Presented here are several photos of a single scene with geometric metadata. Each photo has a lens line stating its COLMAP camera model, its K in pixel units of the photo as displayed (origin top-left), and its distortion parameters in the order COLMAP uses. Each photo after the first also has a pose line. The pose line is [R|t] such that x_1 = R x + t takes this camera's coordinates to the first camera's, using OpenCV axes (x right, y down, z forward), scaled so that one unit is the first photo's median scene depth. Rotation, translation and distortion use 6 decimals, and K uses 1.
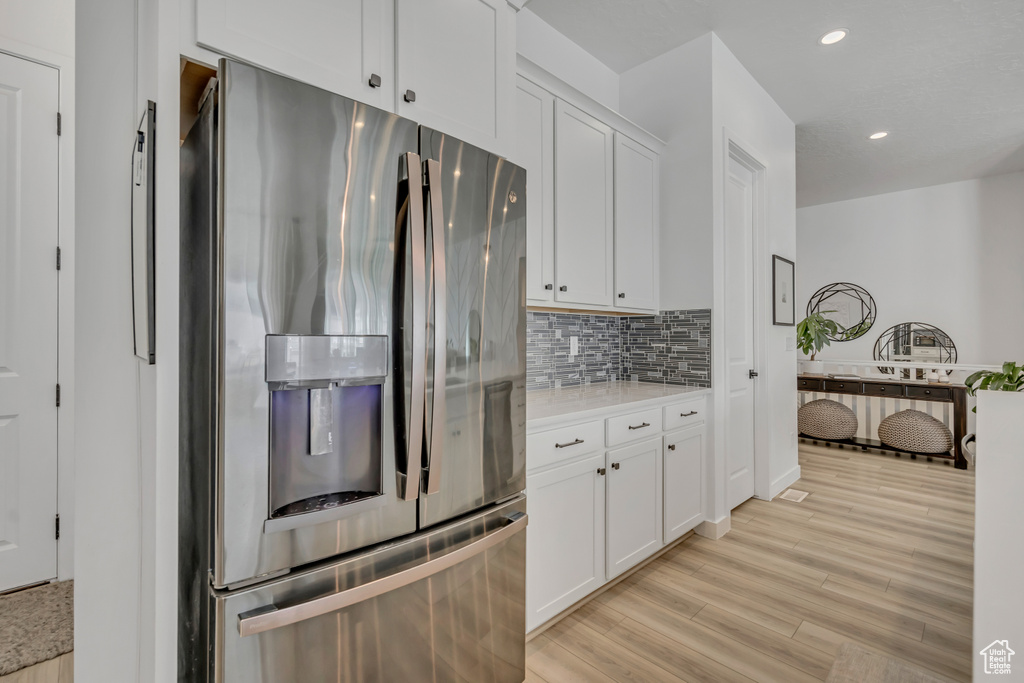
lens RADIAL K [[456.2, 0, 505.6], [0, 456.2, 338.3], [0, 0, 1]] dist [-0.008969, -0.000536]
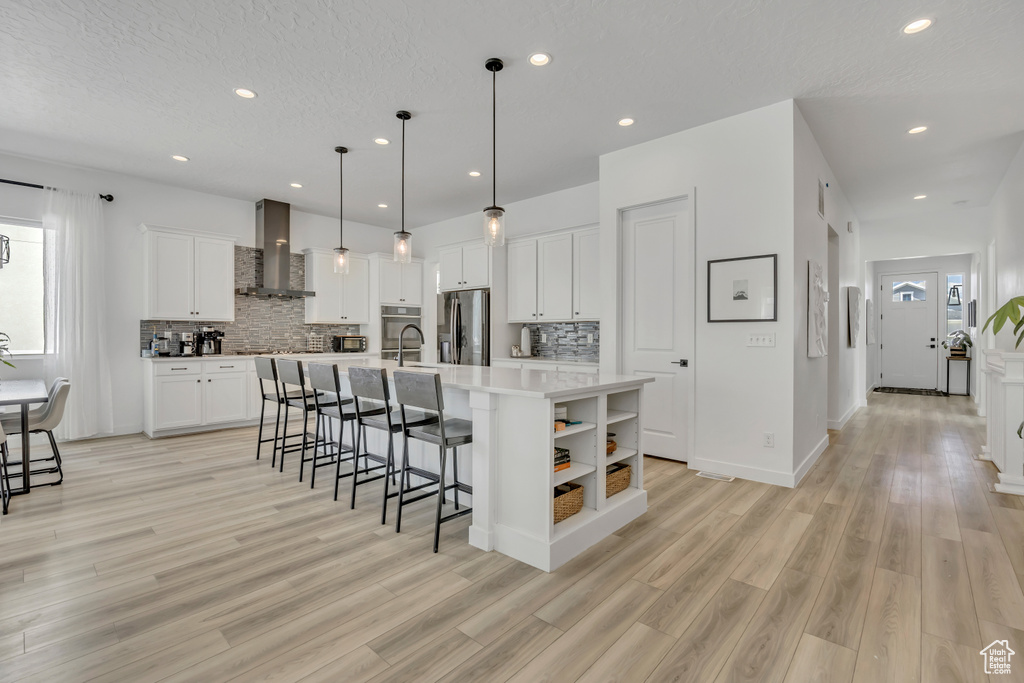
lens RADIAL K [[456.2, 0, 514.1], [0, 456.2, 335.5], [0, 0, 1]] dist [-0.008969, -0.000536]
pose [[0.083082, -0.001885, -0.996541, 2.083526], [-0.003176, 0.999993, -0.002156, 0.009453], [0.996538, 0.003344, 0.083075, 0.513783]]
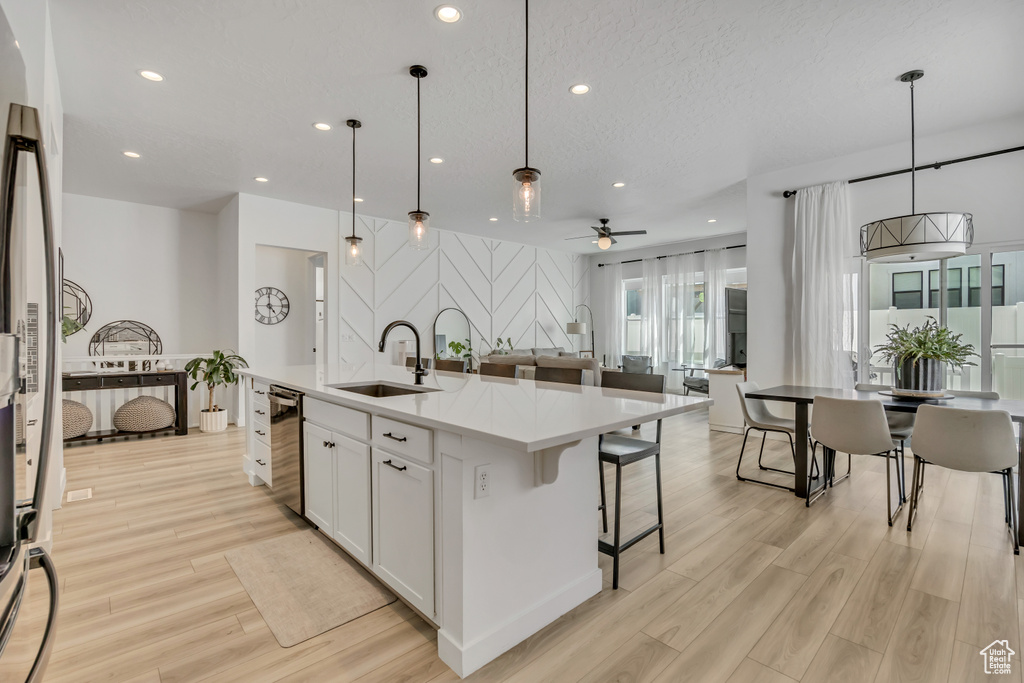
lens RADIAL K [[456.2, 0, 508.2], [0, 456.2, 336.3], [0, 0, 1]] dist [-0.008969, -0.000536]
pose [[0.011185, -0.008229, 0.999904, -0.404841], [0.003019, 0.999962, 0.008196, -0.004287], [-0.999933, 0.002927, 0.011210, 0.069192]]
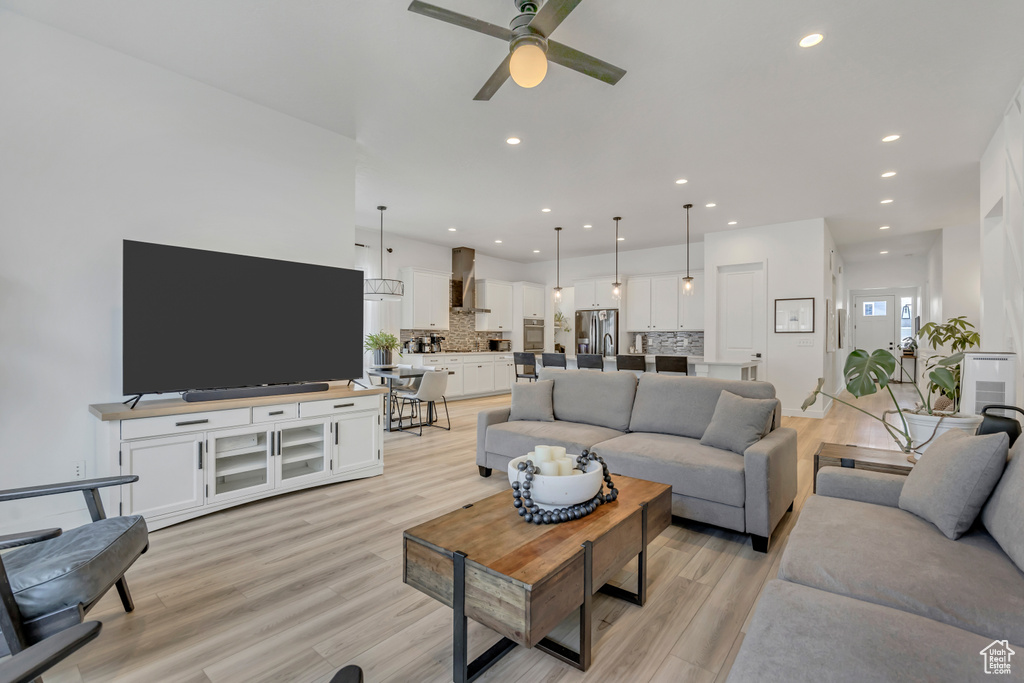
lens RADIAL K [[456.2, 0, 517.3], [0, 456.2, 339.8], [0, 0, 1]] dist [-0.008969, -0.000536]
pose [[0.140853, -0.001395, -0.990030, 3.067037], [-0.005658, 0.999982, -0.002214, 0.015971], [0.990014, 0.005914, 0.140842, -0.573251]]
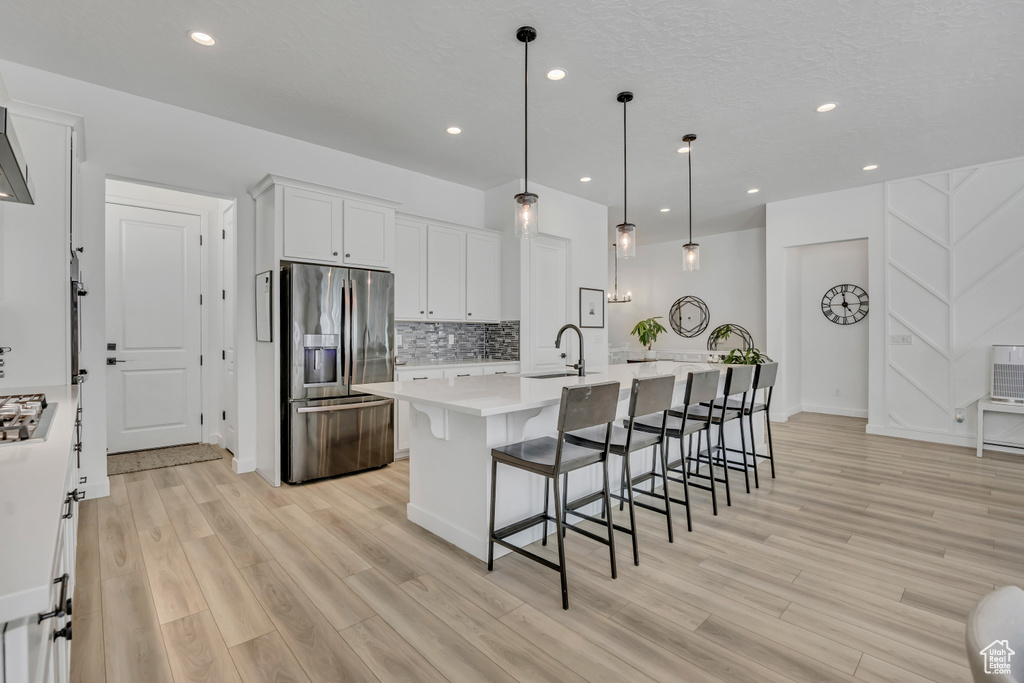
lens RADIAL K [[456.2, 0, 507.3], [0, 456.2, 334.1], [0, 0, 1]] dist [-0.008969, -0.000536]
pose [[0.999994, -0.001507, -0.003258, 0.394236], [0.001494, 0.999991, -0.003956, 0.001908], [0.003264, 0.003951, 0.999987, -0.929227]]
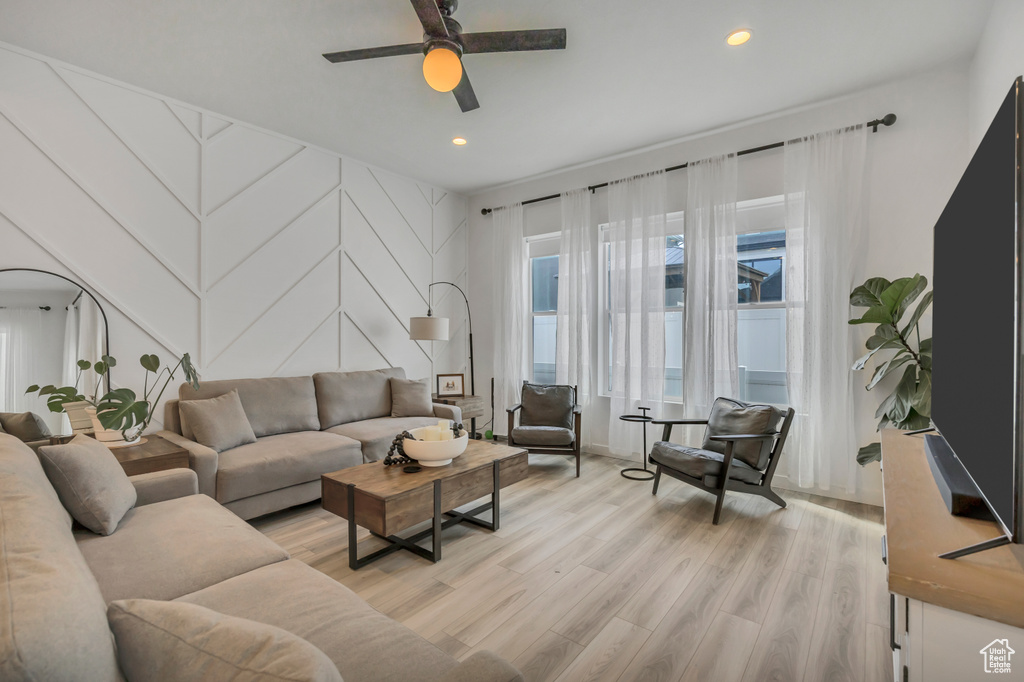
lens RADIAL K [[456.2, 0, 504.0], [0, 456.2, 337.7], [0, 0, 1]] dist [-0.008969, -0.000536]
pose [[-0.137618, -0.013655, 0.990391, 0.630921], [-0.001222, 0.999907, 0.013616, -0.015320], [-0.990485, 0.000663, -0.137622, -0.239476]]
